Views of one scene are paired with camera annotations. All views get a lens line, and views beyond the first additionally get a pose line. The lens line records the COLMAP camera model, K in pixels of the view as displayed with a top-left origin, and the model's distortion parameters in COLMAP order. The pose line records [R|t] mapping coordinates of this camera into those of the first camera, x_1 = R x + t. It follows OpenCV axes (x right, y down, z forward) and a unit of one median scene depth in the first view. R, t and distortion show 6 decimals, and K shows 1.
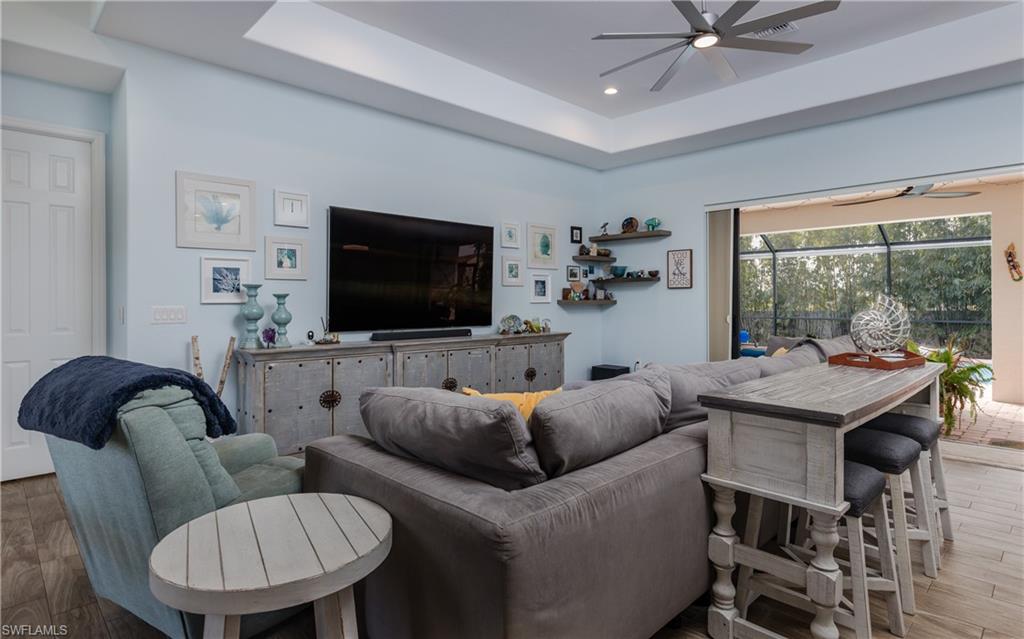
lens RADIAL K [[542.0, 0, 501.0], [0, 542.0, 300.8], [0, 0, 1]] dist [0.003088, 0.000162]
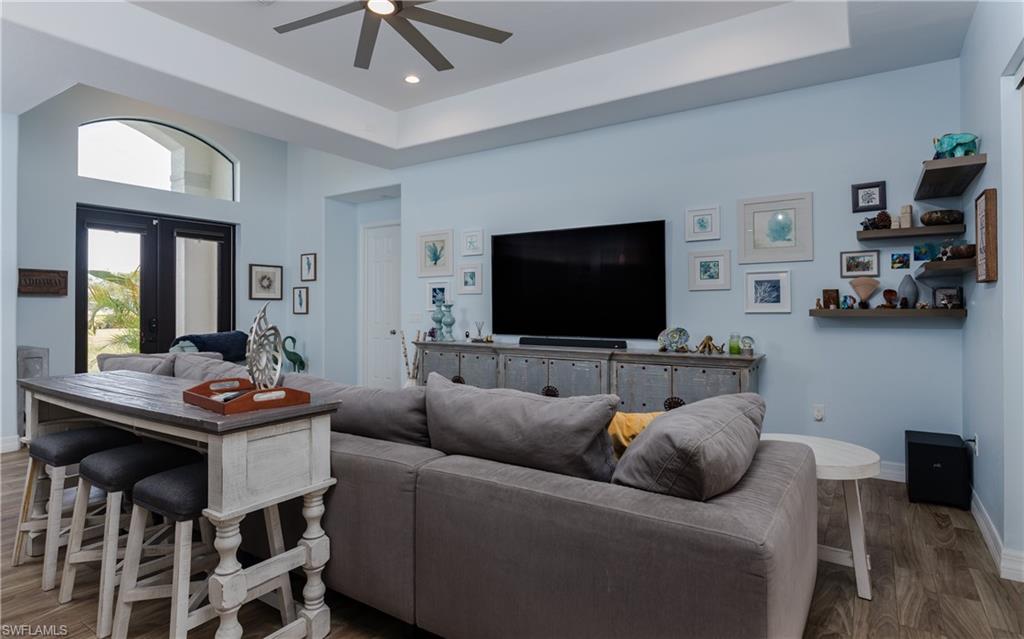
lens RADIAL K [[542.0, 0, 501.0], [0, 542.0, 300.8], [0, 0, 1]] dist [0.003088, 0.000162]
pose [[0.224851, -0.011476, -0.974326, 0.709178], [0.000703, 0.999932, -0.011615, -0.003983], [0.974393, 0.001927, 0.224844, 0.554639]]
